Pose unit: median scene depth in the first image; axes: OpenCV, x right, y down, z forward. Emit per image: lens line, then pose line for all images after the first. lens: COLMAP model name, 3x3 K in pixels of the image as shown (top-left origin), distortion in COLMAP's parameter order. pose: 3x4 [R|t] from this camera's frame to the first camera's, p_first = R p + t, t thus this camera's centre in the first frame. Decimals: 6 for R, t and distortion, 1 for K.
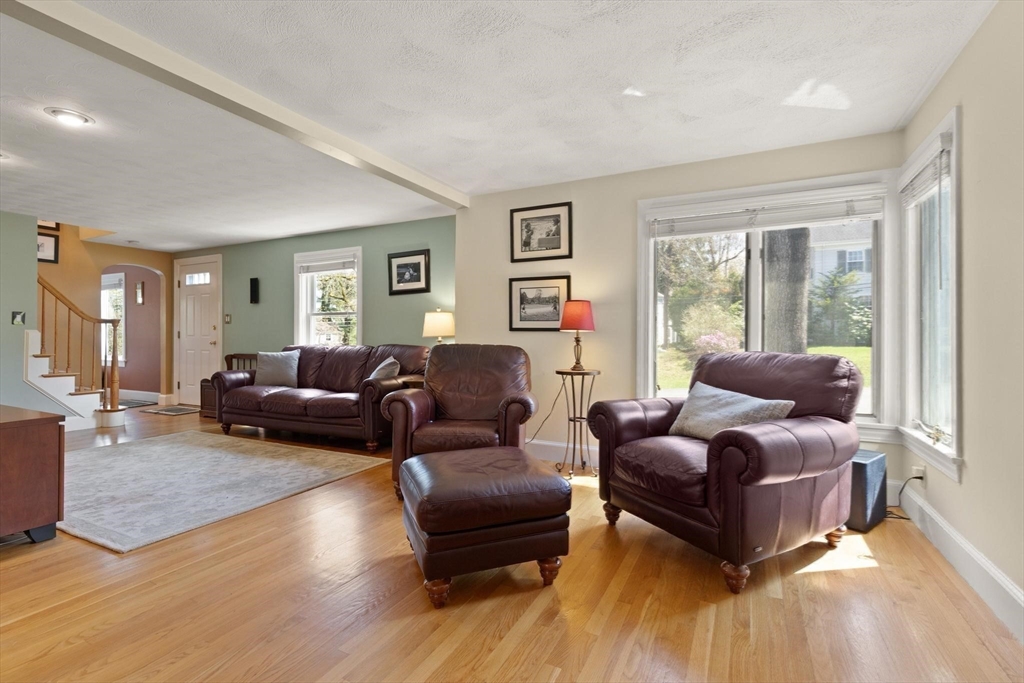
lens RADIAL K [[480.3, 0, 523.7], [0, 480.3, 323.2], [0, 0, 1]] dist [0.005820, -0.001145]
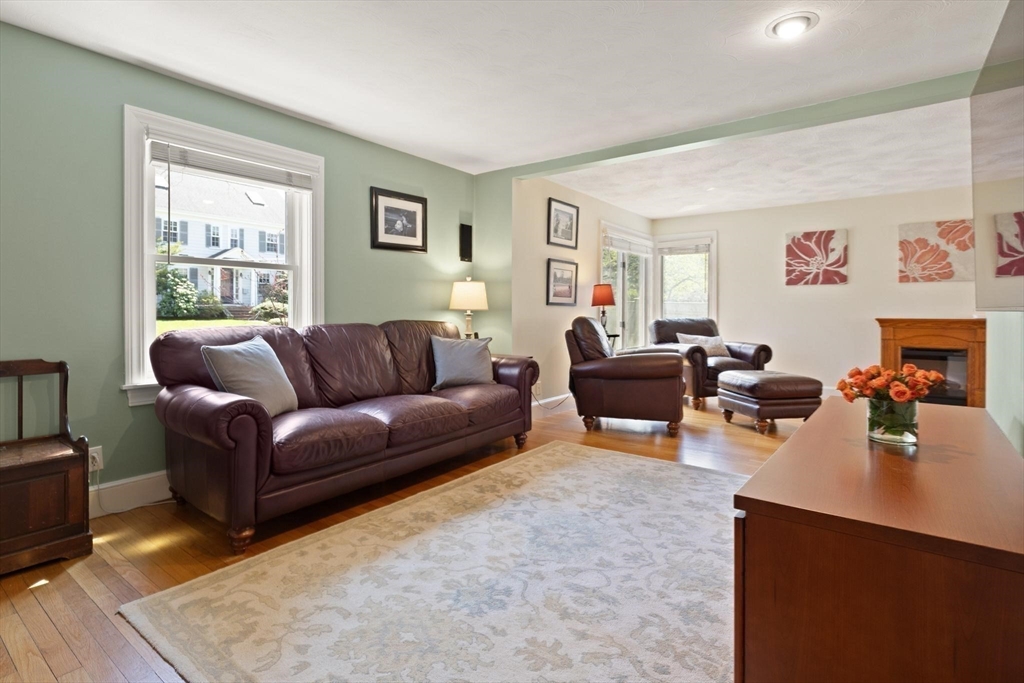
lens RADIAL K [[508.4, 0, 517.5], [0, 508.4, 306.6], [0, 0, 1]] dist [0.003454, 0.000157]
pose [[0.175055, 0.009128, 0.984516, -0.980082], [-0.030092, 0.999539, -0.003917, 0.021483], [-0.984099, -0.028941, 0.175249, 0.694460]]
